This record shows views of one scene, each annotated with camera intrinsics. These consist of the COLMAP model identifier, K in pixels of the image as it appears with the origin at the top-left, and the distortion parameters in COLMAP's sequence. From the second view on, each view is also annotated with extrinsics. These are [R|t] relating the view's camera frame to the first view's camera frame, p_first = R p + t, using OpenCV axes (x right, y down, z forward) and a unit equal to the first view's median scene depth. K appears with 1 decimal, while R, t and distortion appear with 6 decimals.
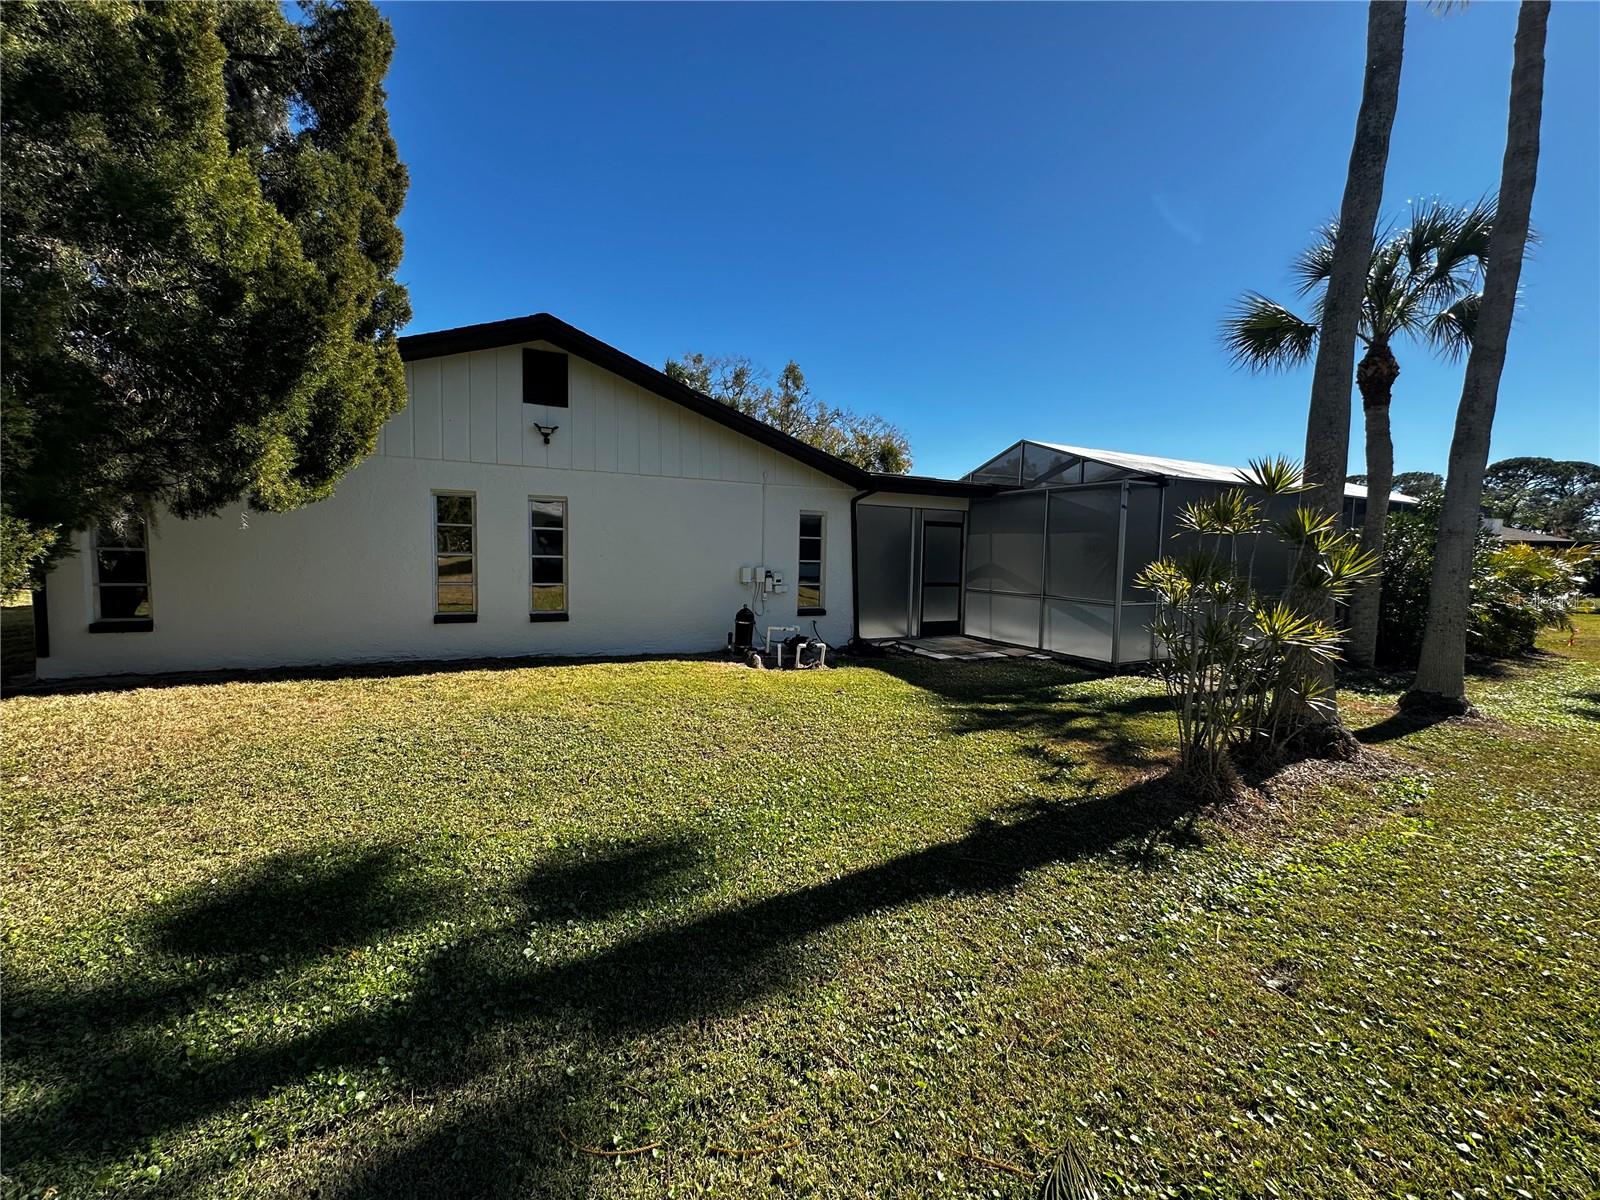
lens RADIAL K [[639.0, 0, 803.7], [0, 639.0, 599.9], [0, 0, 1]] dist [-0.000555, 0.001008]
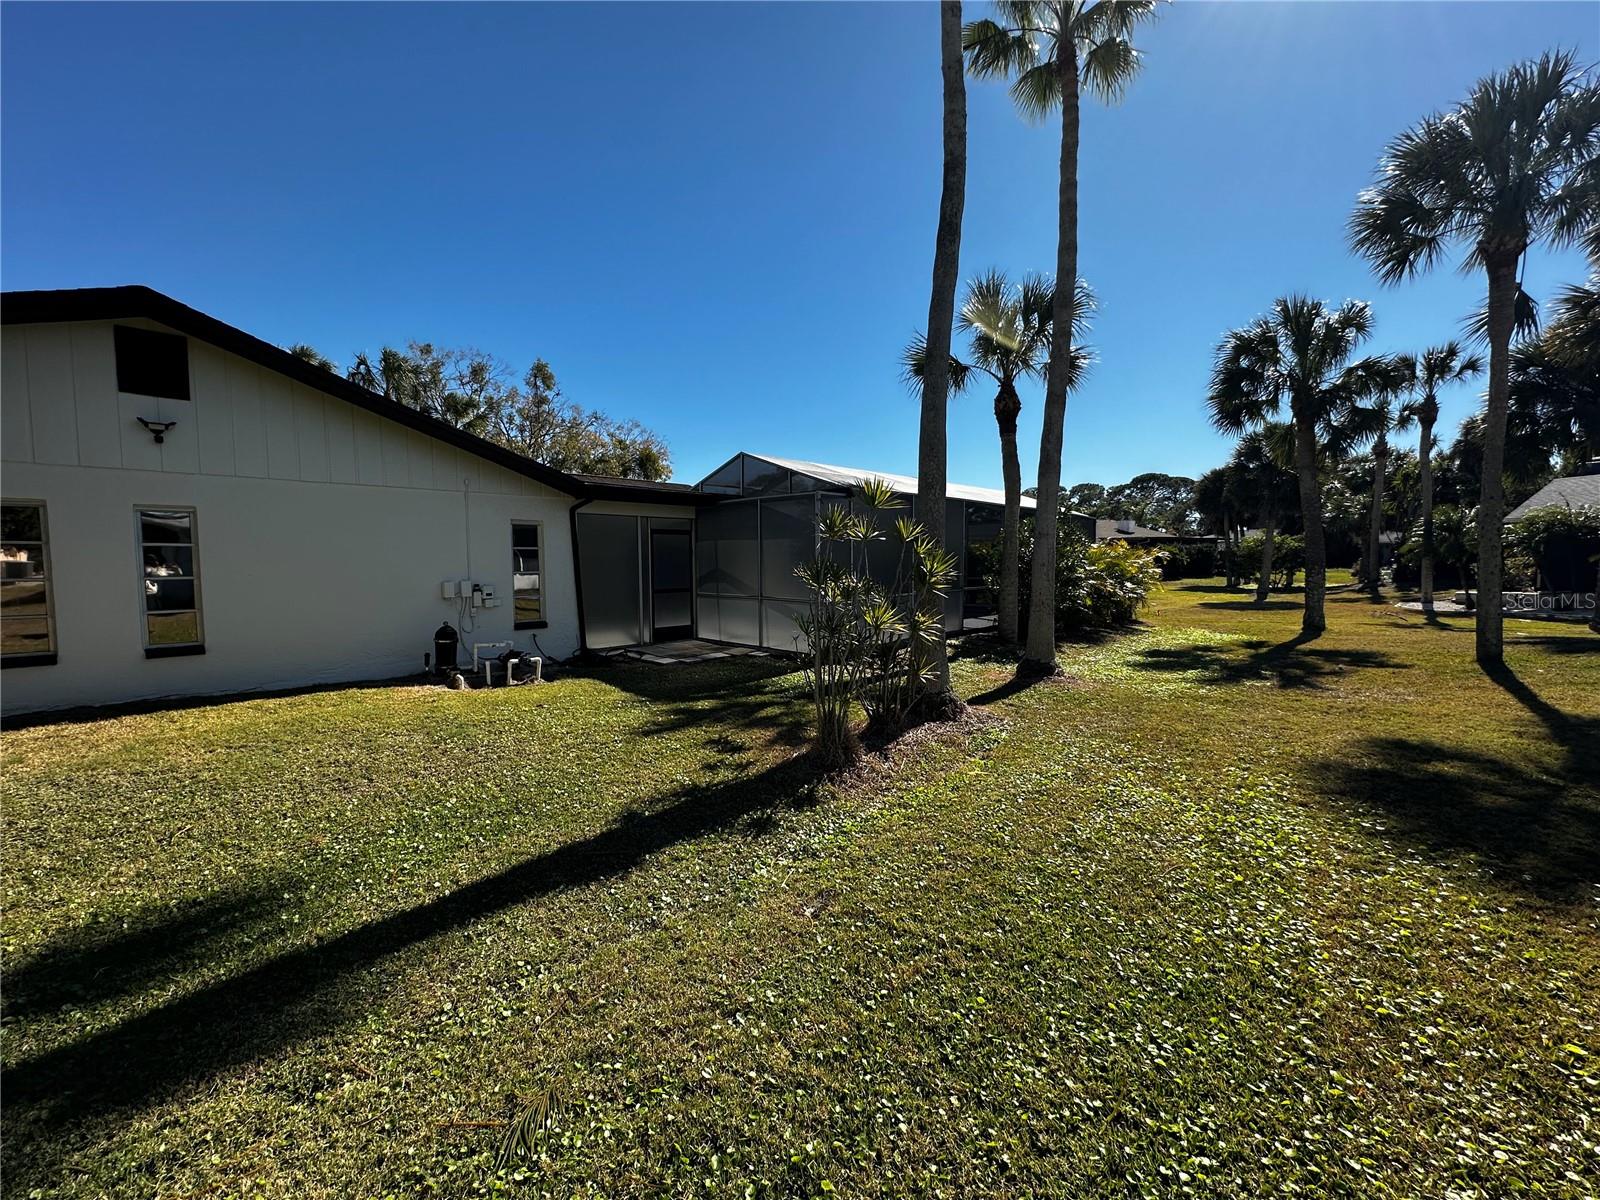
lens RADIAL K [[639.0, 0, 799.9], [0, 639.0, 599.5], [0, 0, 1]] dist [-0.000555, 0.001008]
pose [[0.945730, -0.047426, 0.321475, 0.139156], [0.050218, 0.998738, -0.000394, 0.001521], [-0.321050, 0.016516, 0.946918, -0.064606]]
